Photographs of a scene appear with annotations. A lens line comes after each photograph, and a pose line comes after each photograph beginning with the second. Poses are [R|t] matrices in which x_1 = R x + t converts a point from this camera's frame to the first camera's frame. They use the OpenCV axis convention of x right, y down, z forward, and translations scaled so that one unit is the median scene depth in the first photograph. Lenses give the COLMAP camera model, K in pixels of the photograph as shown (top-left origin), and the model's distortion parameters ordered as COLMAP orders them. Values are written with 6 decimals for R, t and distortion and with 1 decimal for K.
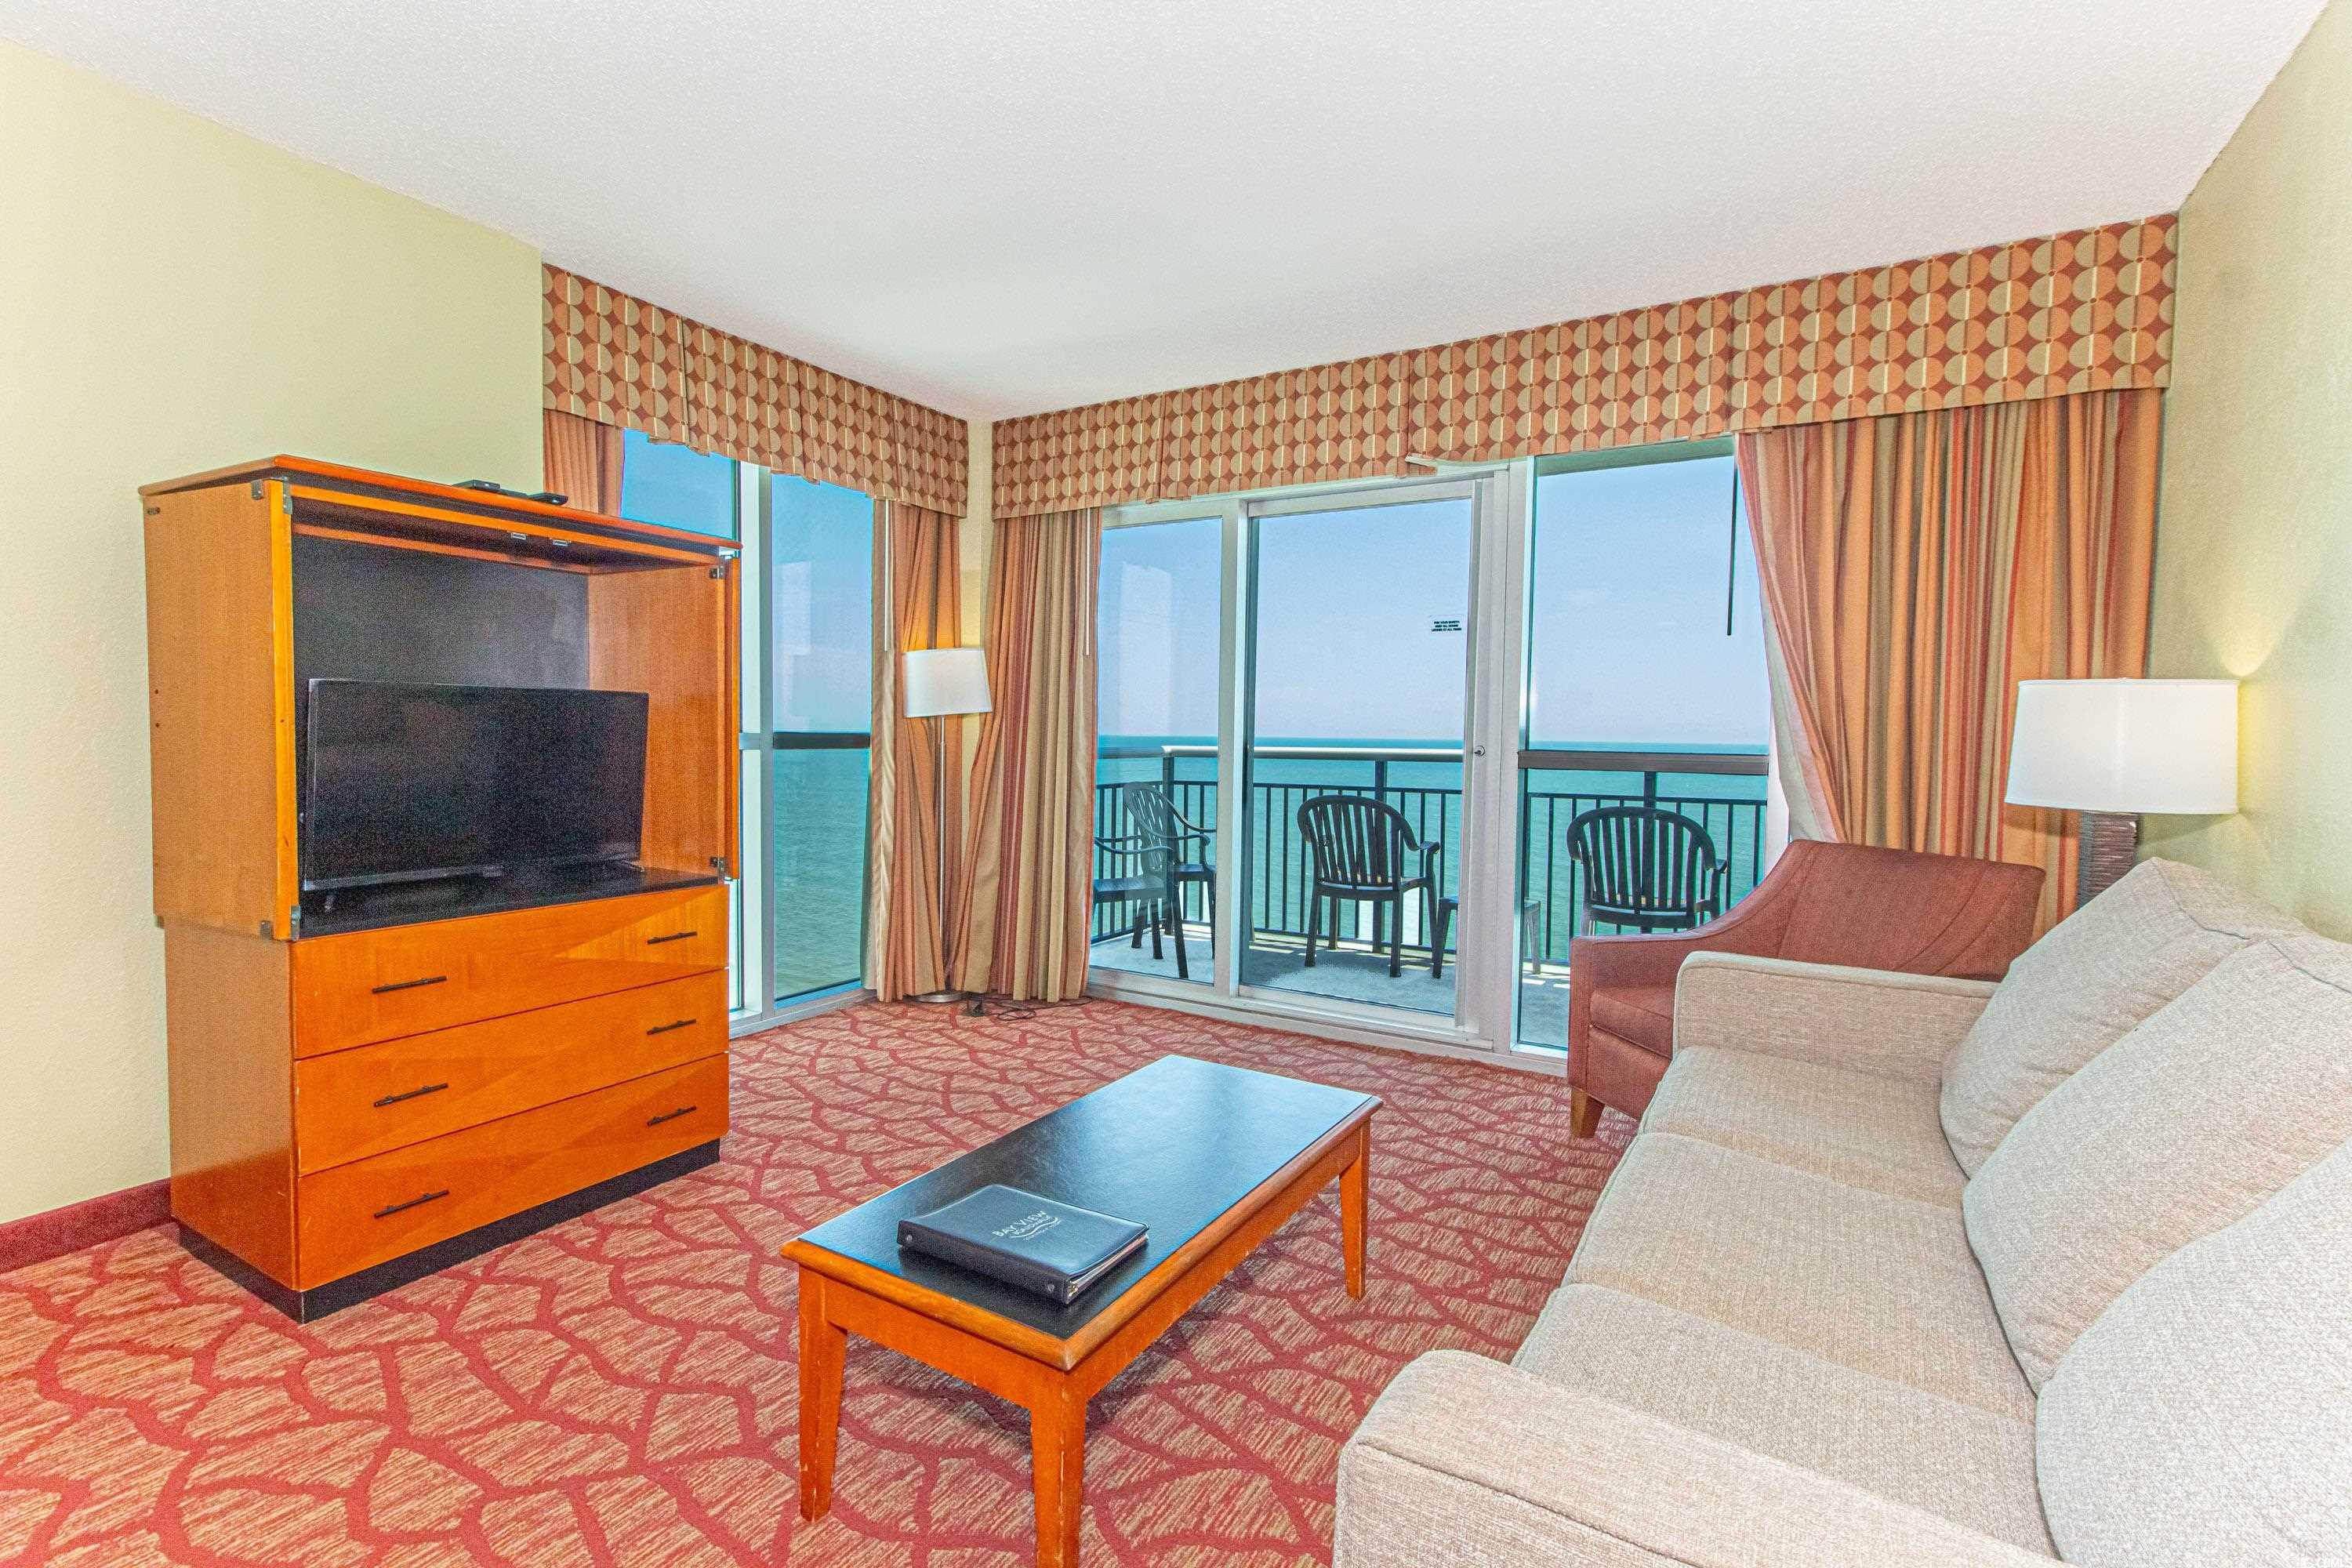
lens RADIAL K [[1081.9, 0, 1187.9], [0, 1081.9, 774.6], [0, 0, 1]] dist [0.008536, -0.000782]
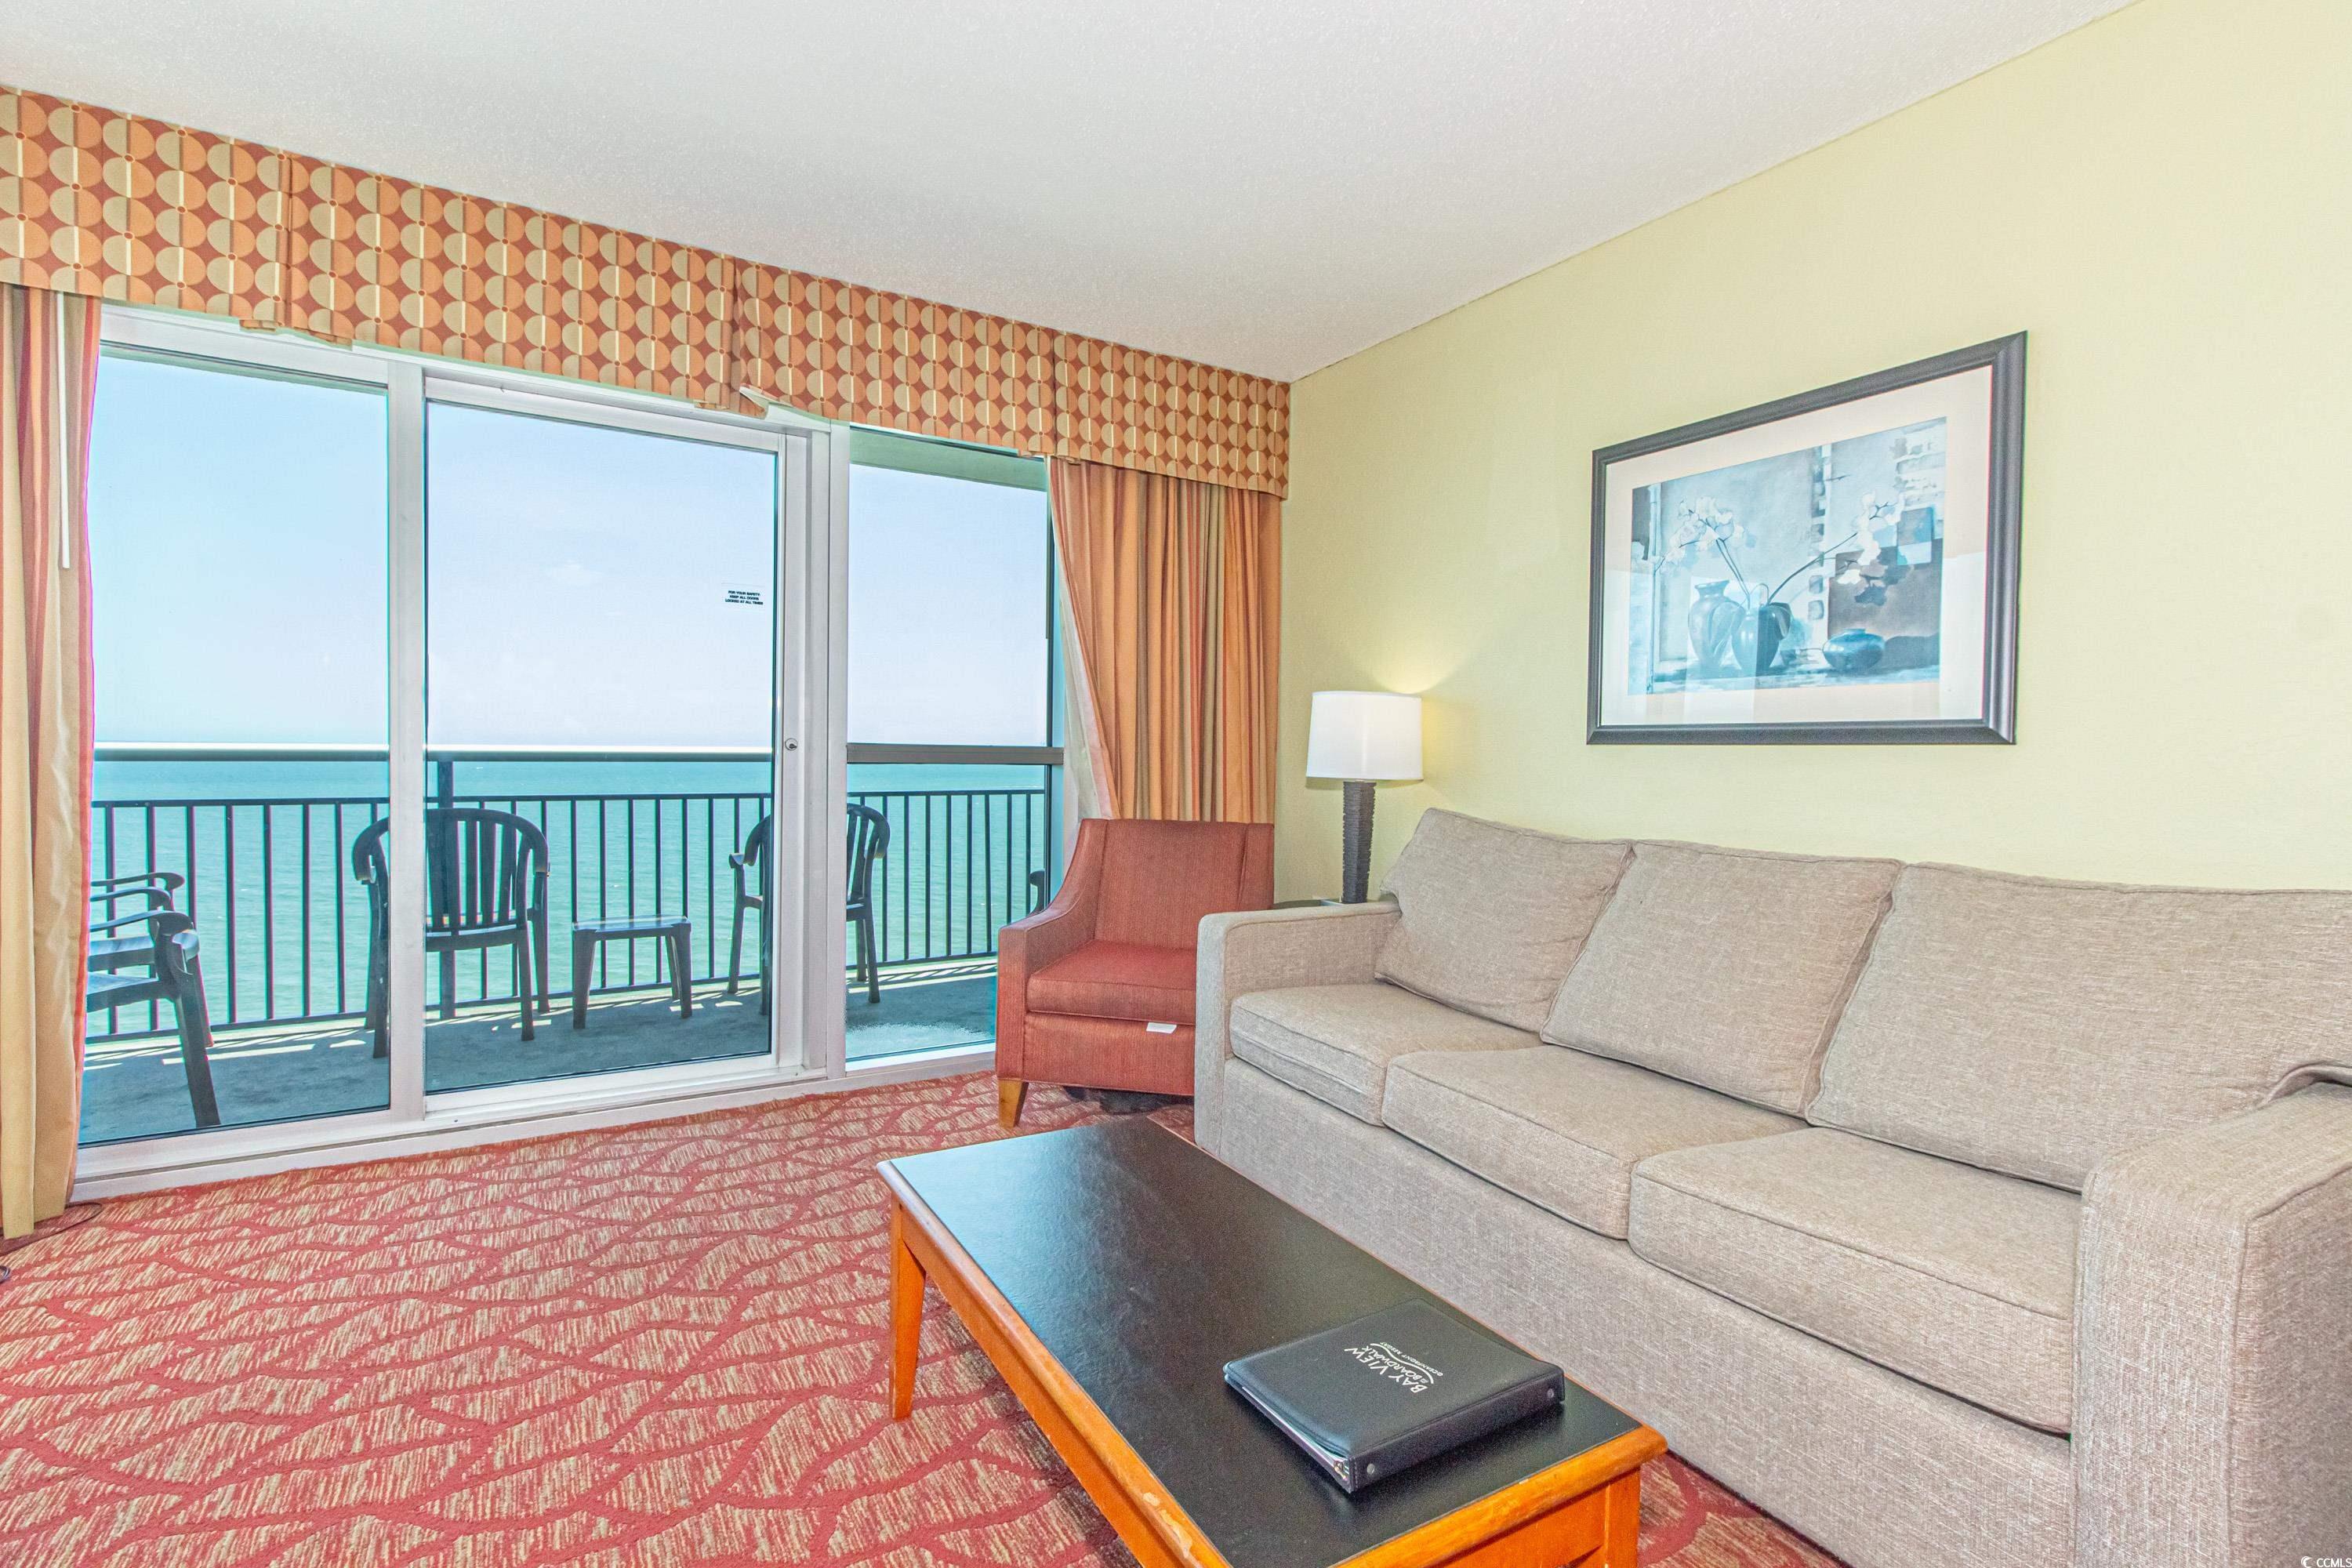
lens RADIAL K [[1081.9, 0, 1124.0], [0, 1081.9, 779.4], [0, 0, 1]] dist [0.008536, -0.000782]
pose [[0.489445, -0.028977, 0.871553, -0.382091], [0.027047, 0.999471, 0.018041, -0.002410], [-0.871615, 0.014743, 0.489970, 0.346913]]
